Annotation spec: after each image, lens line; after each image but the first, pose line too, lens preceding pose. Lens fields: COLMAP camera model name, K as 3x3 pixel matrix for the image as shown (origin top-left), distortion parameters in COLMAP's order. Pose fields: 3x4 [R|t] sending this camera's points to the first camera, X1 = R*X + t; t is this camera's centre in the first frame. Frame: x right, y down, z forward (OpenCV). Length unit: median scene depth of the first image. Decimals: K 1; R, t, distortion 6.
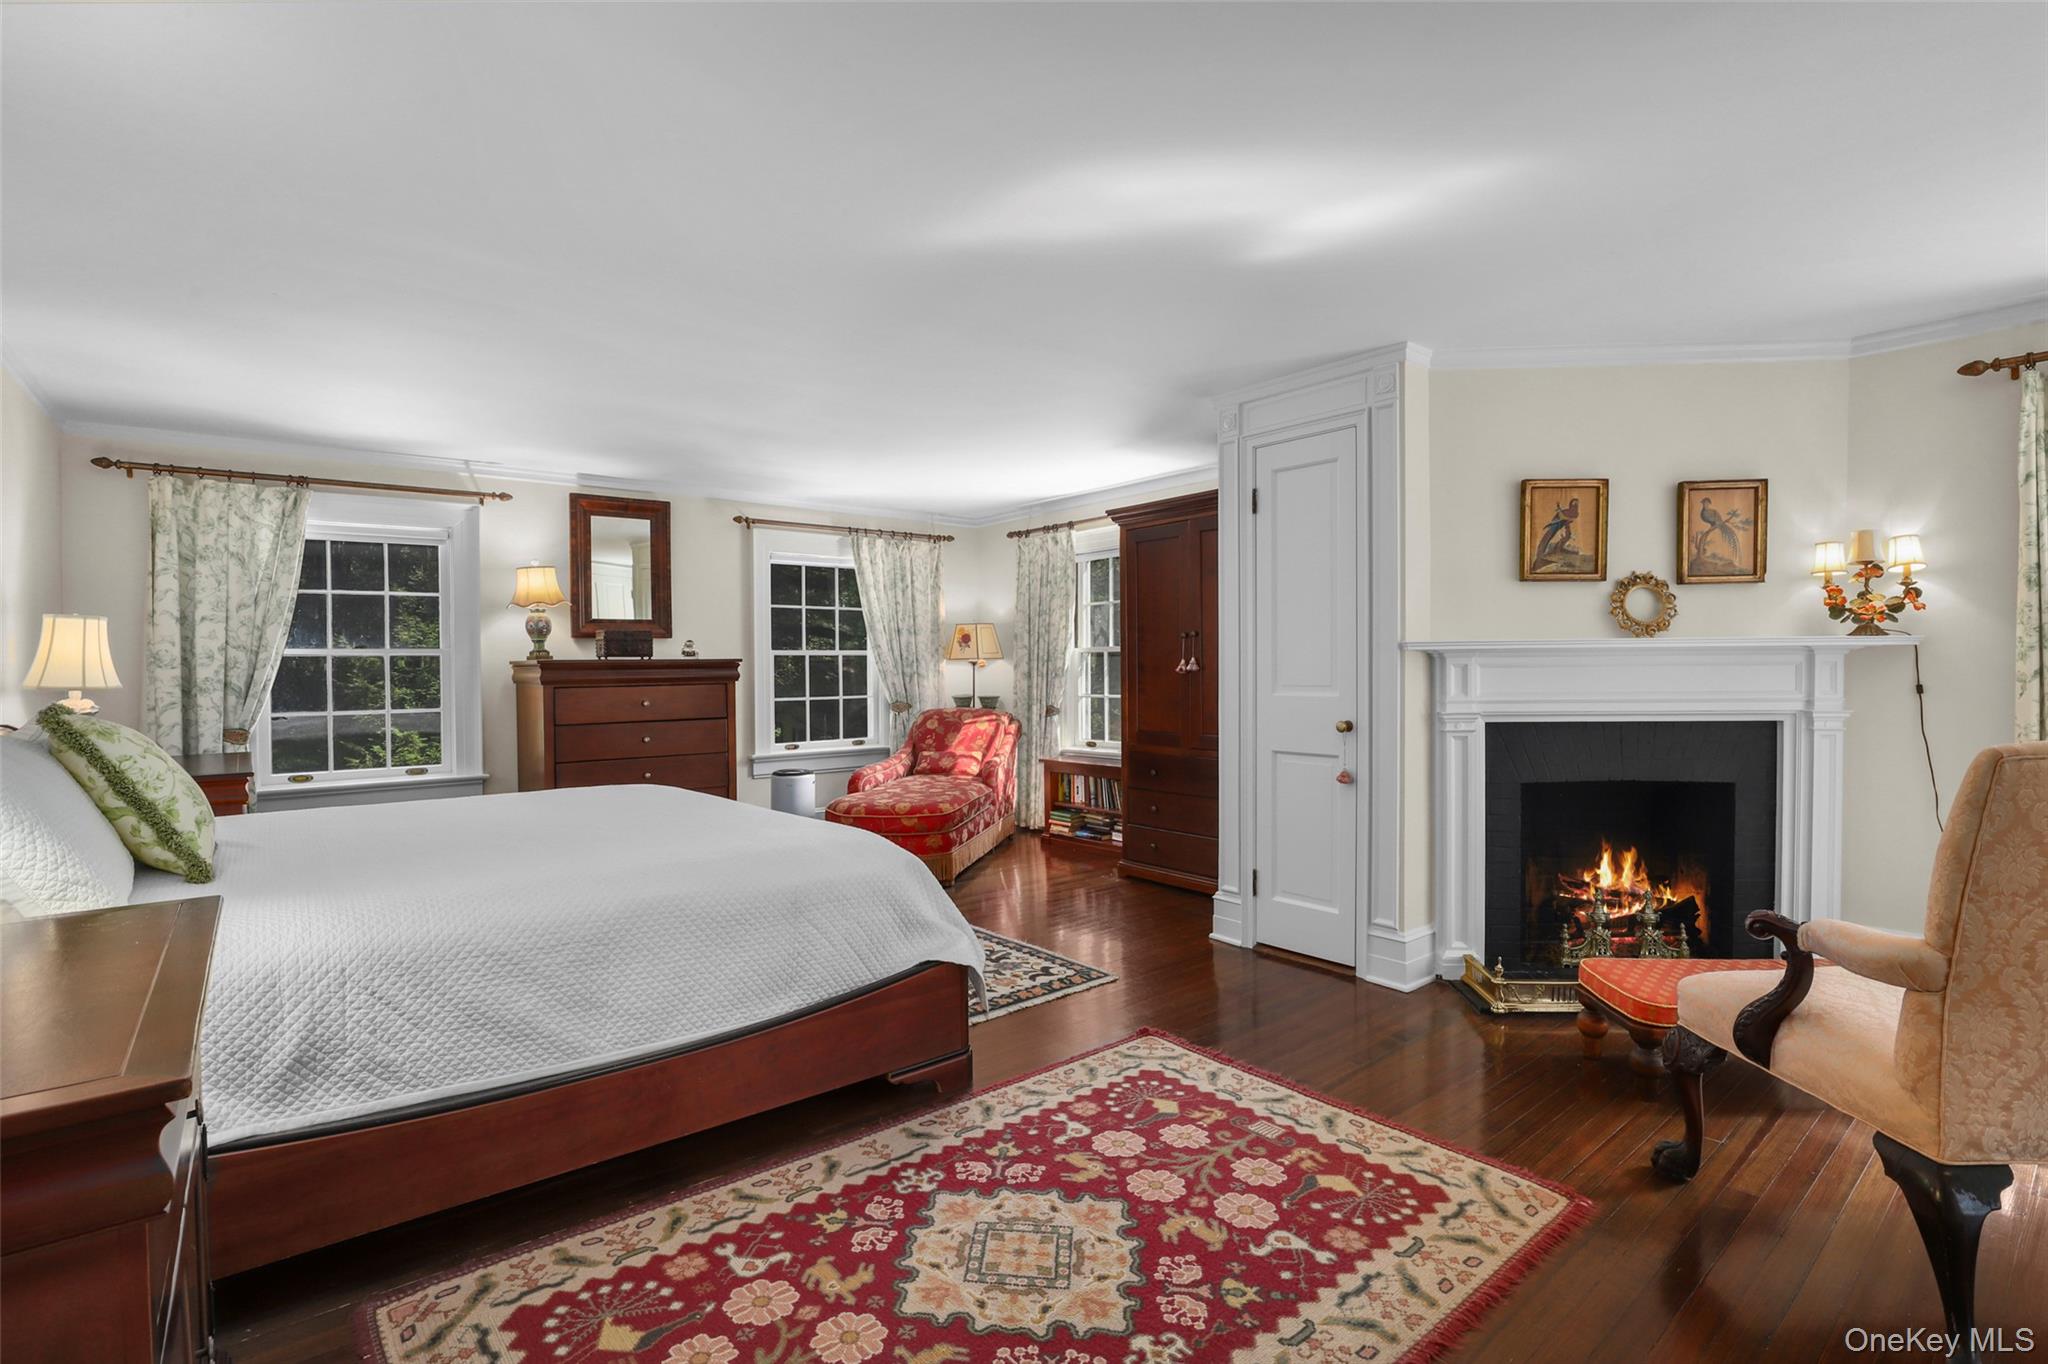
lens RADIAL K [[939.3, 0, 1022.2], [0, 939.3, 682.8], [0, 0, 1]] dist [-0.006060, 0.000346]
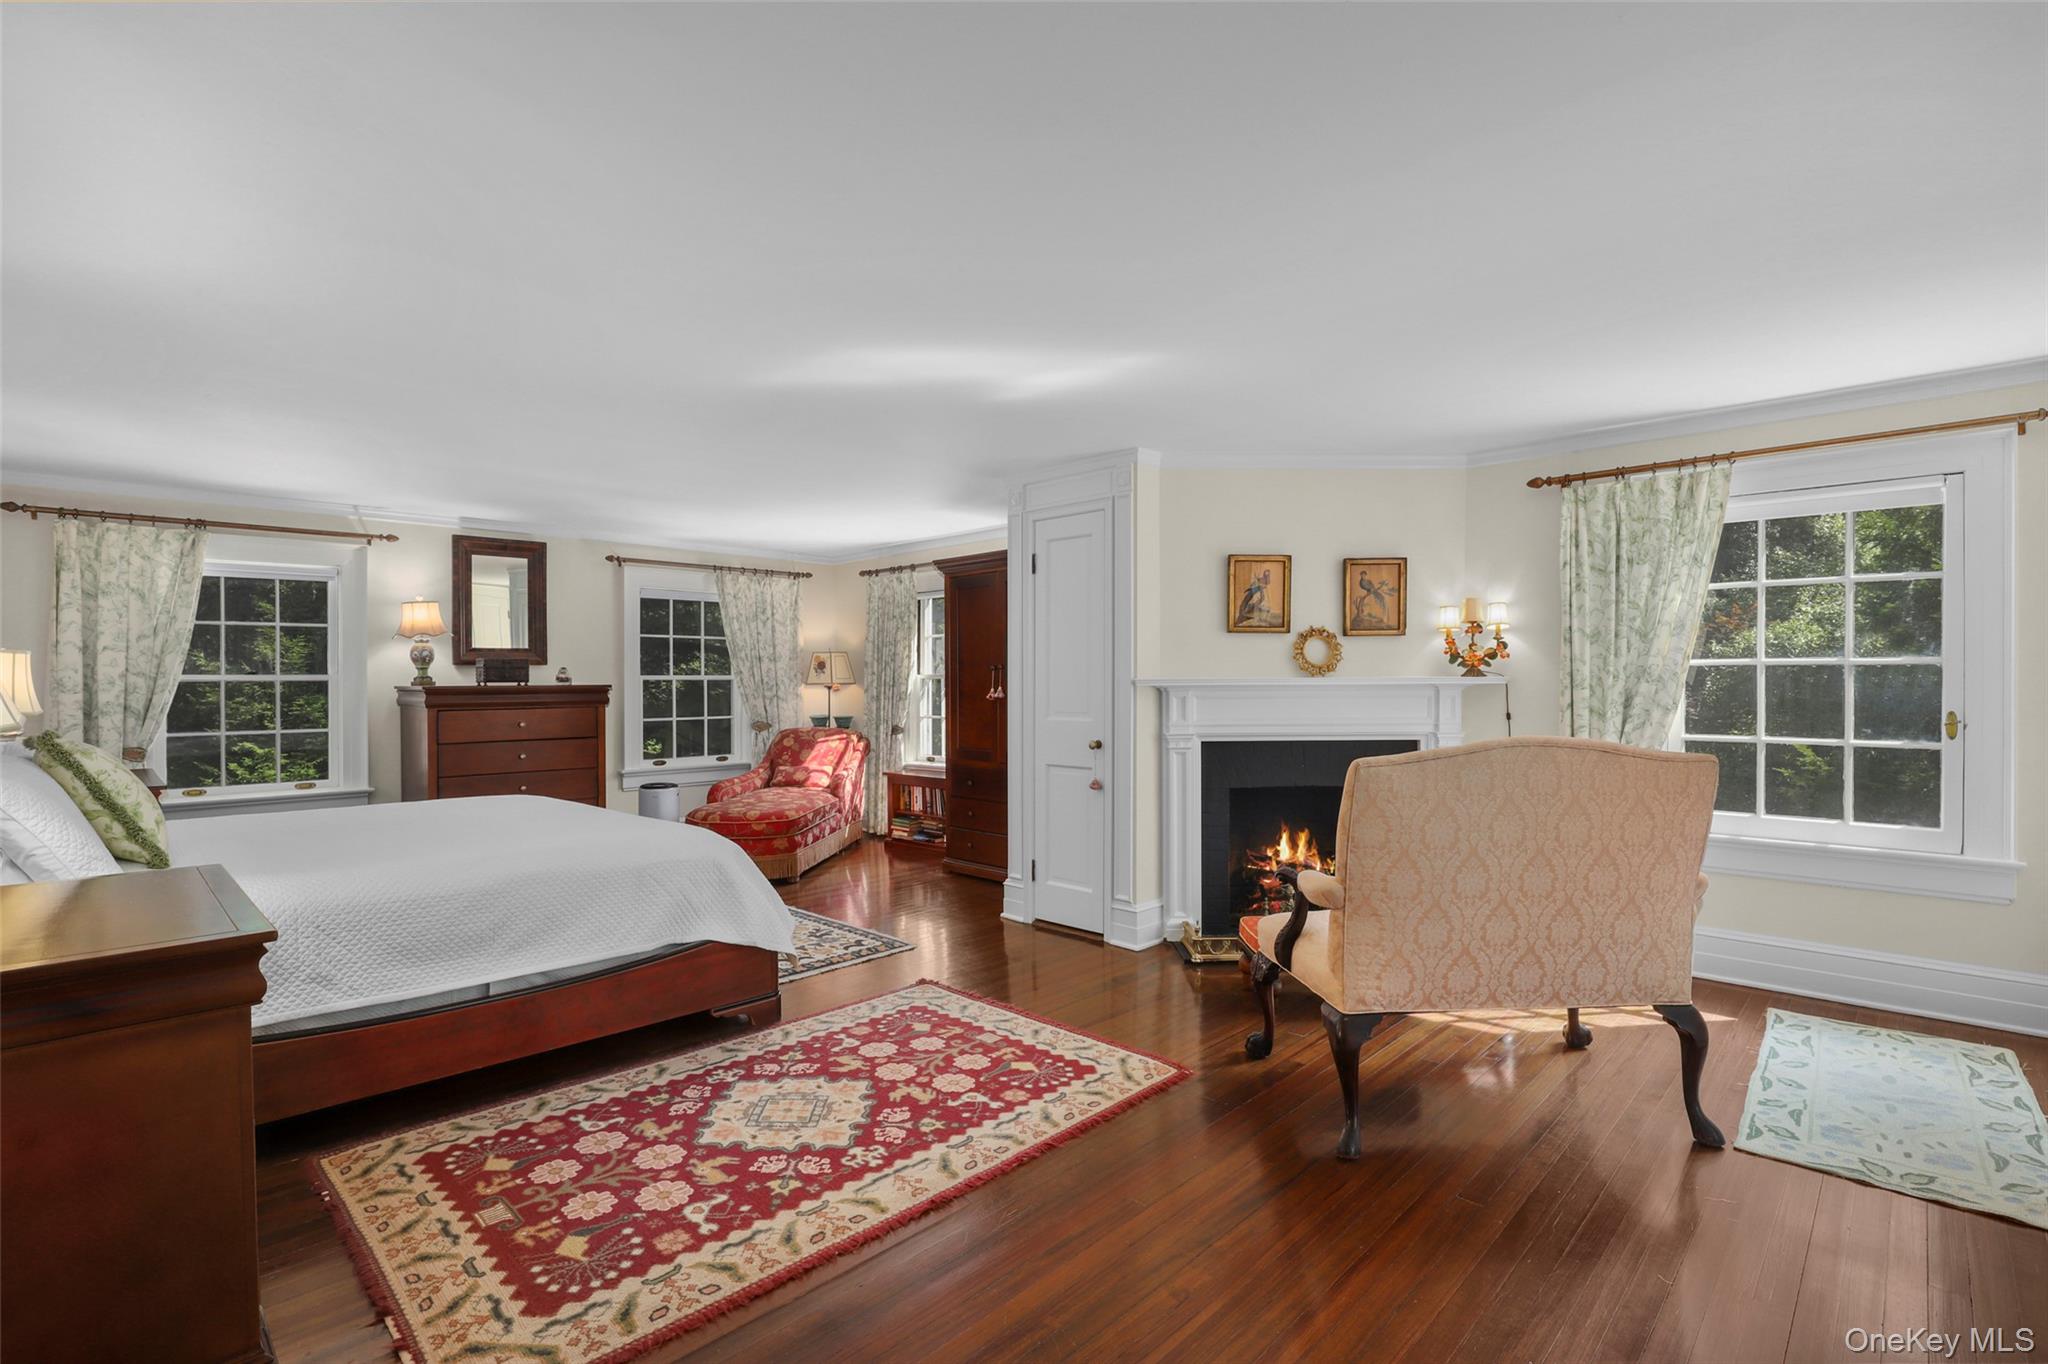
lens RADIAL K [[939.3, 0, 1009.1], [0, 939.3, 690.1], [0, 0, 1]] dist [-0.006060, 0.000346]
pose [[0.995355, 0.003671, 0.096205, 0.106837], [-0.002873, 0.999960, -0.008428, -0.016852], [-0.096232, 0.008113, 0.995326, -0.262863]]
